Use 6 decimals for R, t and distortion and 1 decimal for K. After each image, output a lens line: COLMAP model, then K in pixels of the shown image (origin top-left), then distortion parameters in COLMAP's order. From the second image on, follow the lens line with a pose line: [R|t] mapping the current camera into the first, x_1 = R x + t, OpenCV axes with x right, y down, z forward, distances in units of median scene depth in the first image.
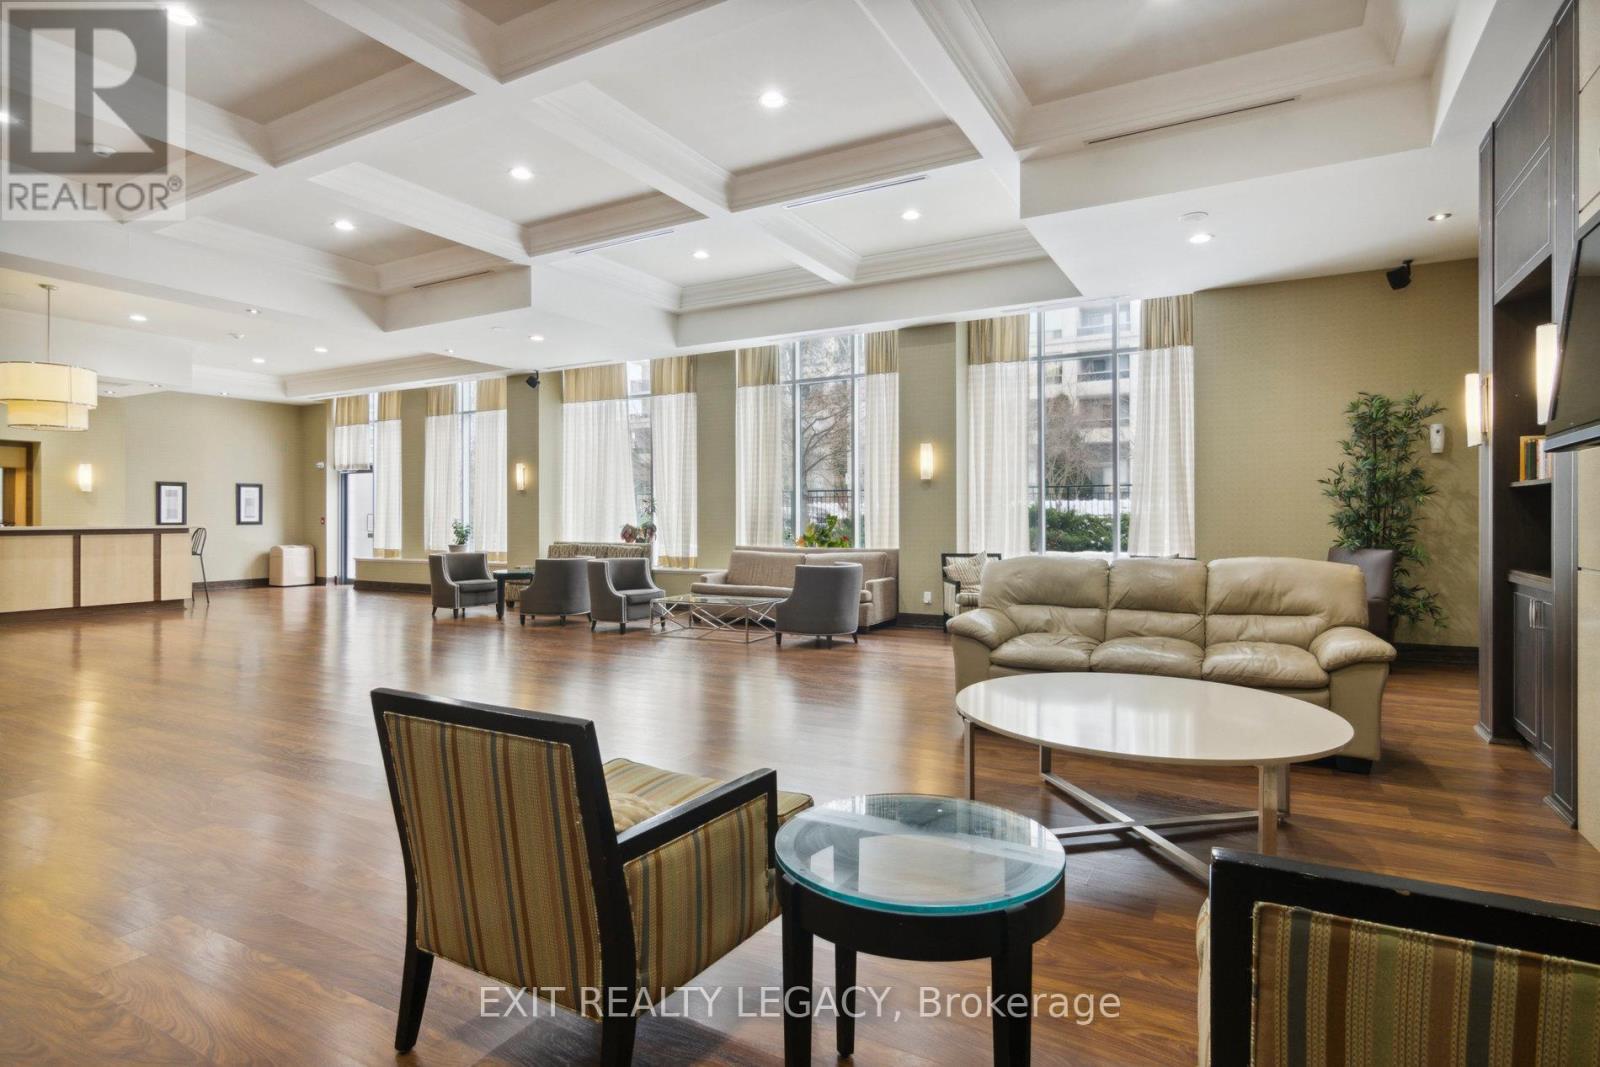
lens RADIAL K [[841.0, 0, 804.1], [0, 841.0, 517.1], [0, 0, 1]] dist [0.000116, 0.000053]
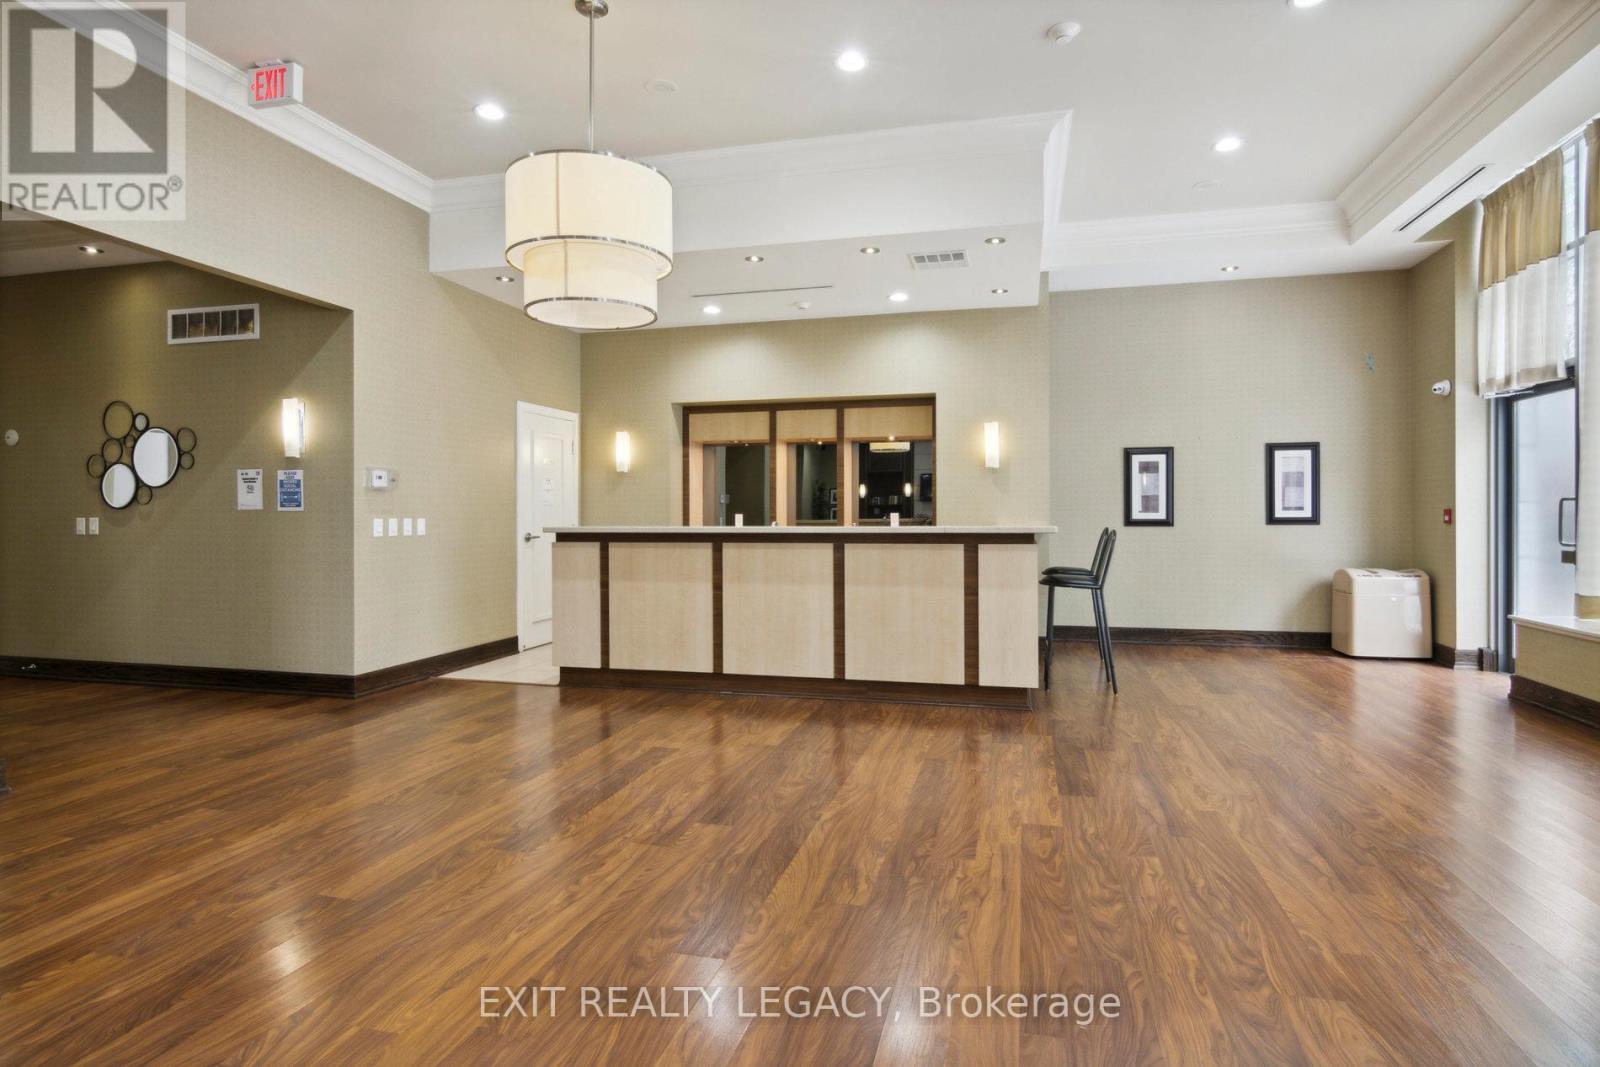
lens RADIAL K [[841.0, 0, 804.1], [0, 841.0, 517.1], [0, 0, 1]] dist [0.000116, 0.000053]
pose [[0.268099, 0.004742, -0.963380, -0.250315], [0.002887, 0.999979, 0.005726, 0.001209], [0.963387, -0.004317, 0.268080, 0.578381]]
